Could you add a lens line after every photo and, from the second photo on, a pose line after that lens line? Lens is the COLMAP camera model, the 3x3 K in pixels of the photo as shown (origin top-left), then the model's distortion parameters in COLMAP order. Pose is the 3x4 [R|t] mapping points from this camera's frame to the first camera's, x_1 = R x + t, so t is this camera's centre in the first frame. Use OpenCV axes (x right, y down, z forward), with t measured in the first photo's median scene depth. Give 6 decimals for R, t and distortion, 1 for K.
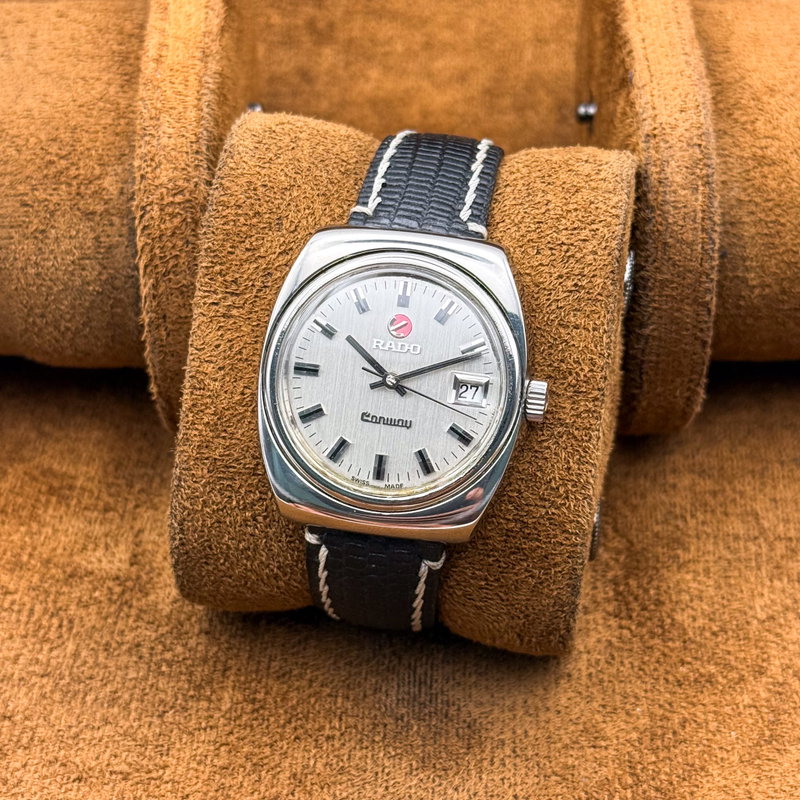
lens RADIAL K [[1831.3, 0, 396.3], [0, 1831.3, 400.6], [0, 0, 1]] dist [0.214513, 0.000000]
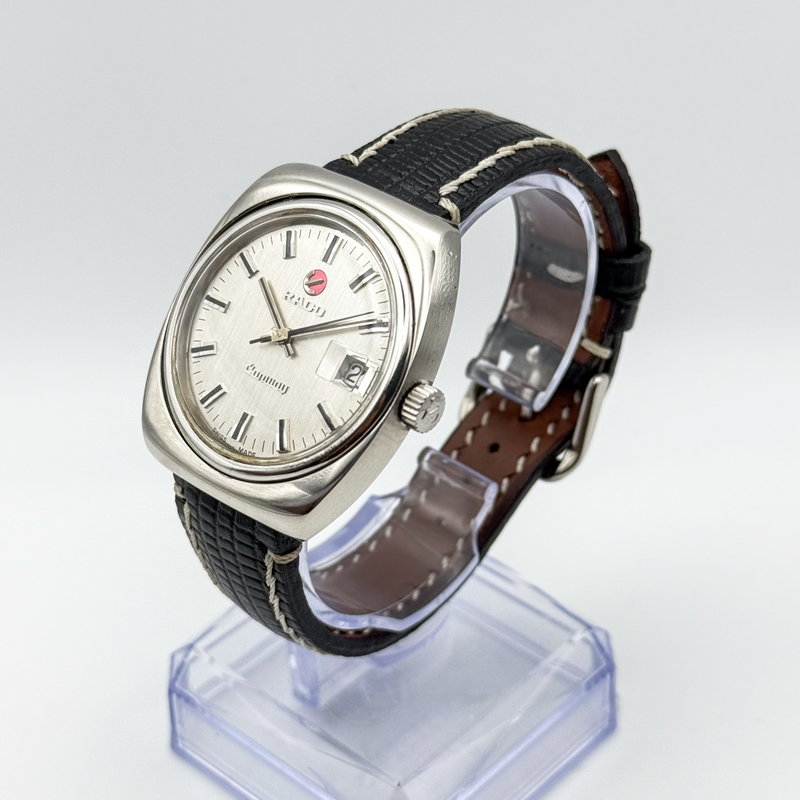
lens RADIAL K [[1831.3, 0, 397.6], [0, 1831.3, 400.2], [0, 0, 1]] dist [0.214513, 0.000000]
pose [[0.848449, 0.279847, -0.449244, 0.431826], [-0.322107, 0.946518, -0.018723, 0.016109], [0.419978, 0.160590, 0.893213, 0.232418]]
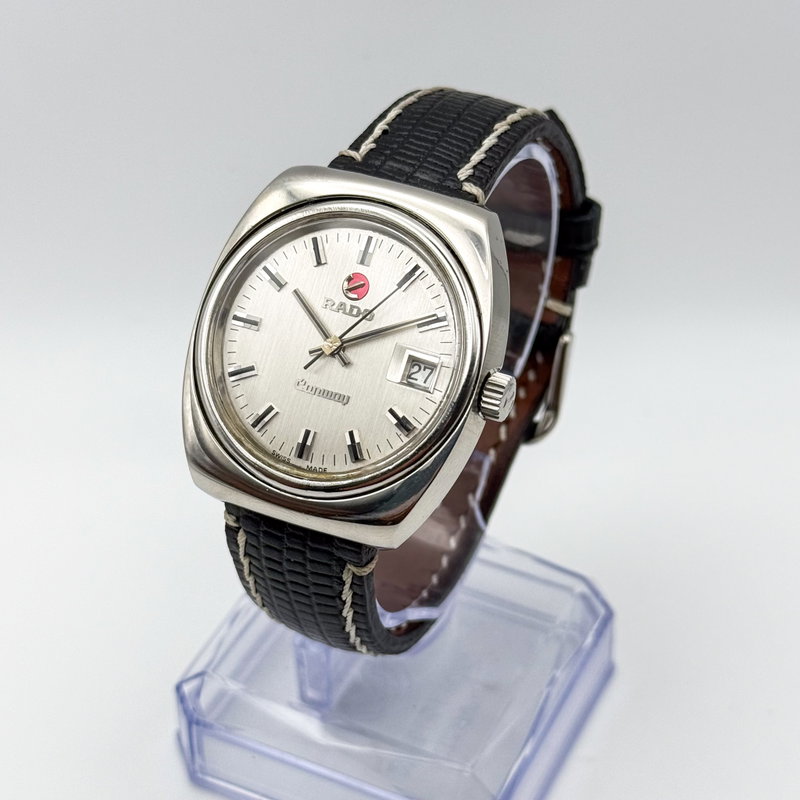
lens RADIAL K [[1831.3, 0, 404.9], [0, 1831.3, 400.7], [0, 0, 1]] dist [0.214513, 0.000000]
pose [[0.964005, 0.146817, -0.221672, 0.215072], [-0.160366, 0.986063, -0.044311, 0.045062], [0.212077, 0.078264, 0.974114, 0.167632]]
